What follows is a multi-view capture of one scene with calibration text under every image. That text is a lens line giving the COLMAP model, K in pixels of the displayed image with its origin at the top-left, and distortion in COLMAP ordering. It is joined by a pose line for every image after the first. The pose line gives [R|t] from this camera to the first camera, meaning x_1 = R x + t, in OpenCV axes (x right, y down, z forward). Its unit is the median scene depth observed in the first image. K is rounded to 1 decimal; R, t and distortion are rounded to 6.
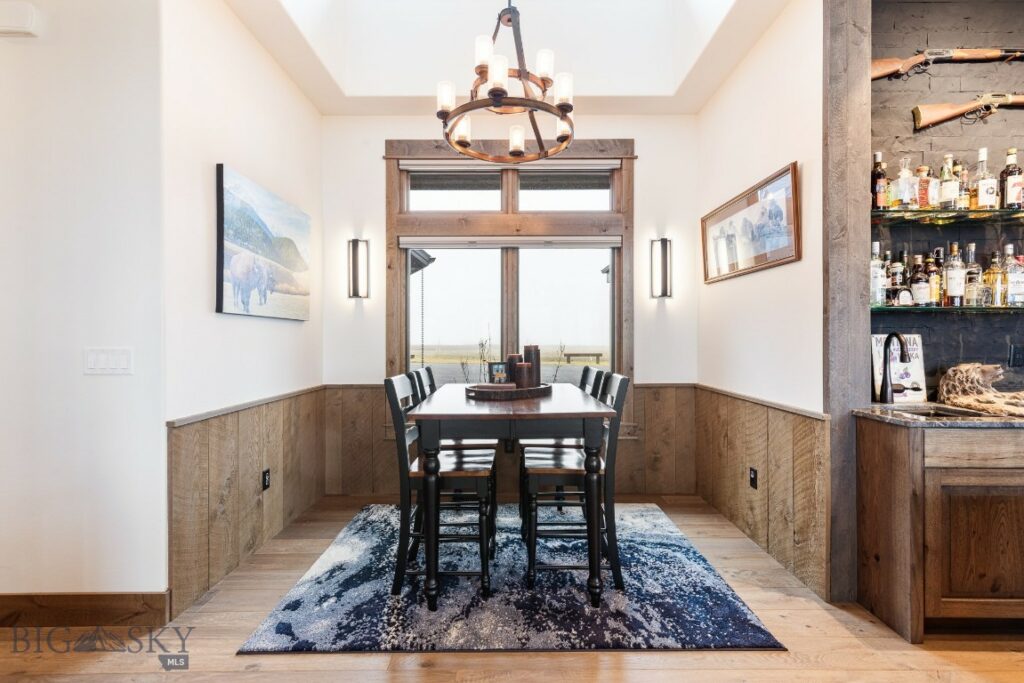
lens RADIAL K [[461.1, 0, 512.2], [0, 461.1, 344.3], [0, 0, 1]] dist [0.004323, -0.000593]
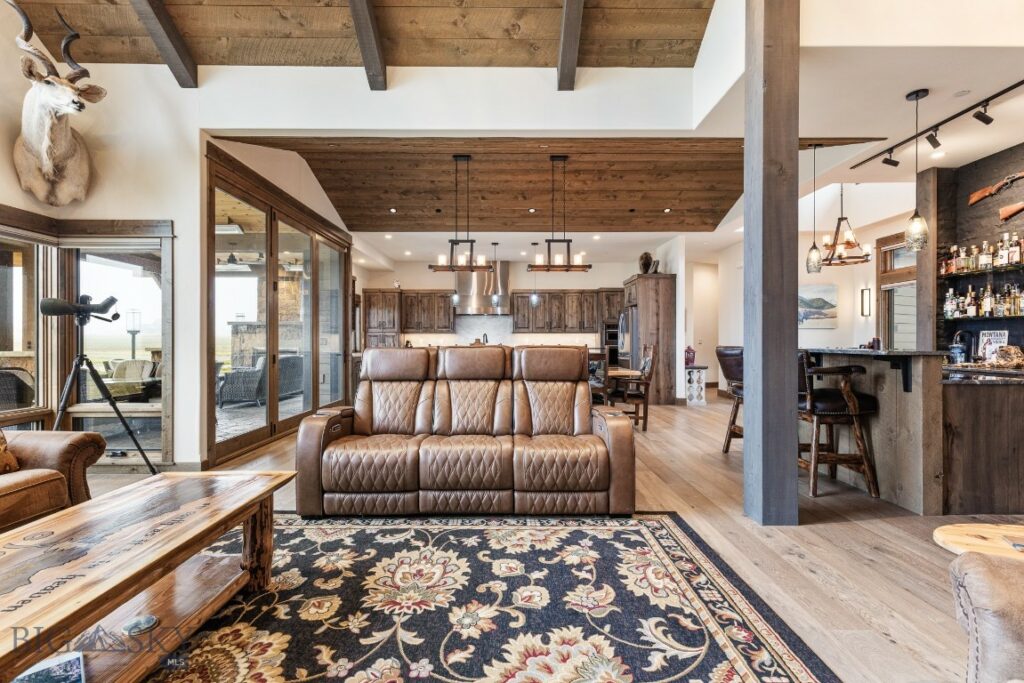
lens RADIAL K [[461.1, 0, 512.1], [0, 461.1, 341.6], [0, 0, 1]] dist [0.004323, -0.000593]
pose [[0.005021, 0.003921, -0.999980, 2.910184], [-0.002202, 0.999990, 0.003910, 0.021566], [0.999985, 0.002183, 0.005030, -1.046513]]
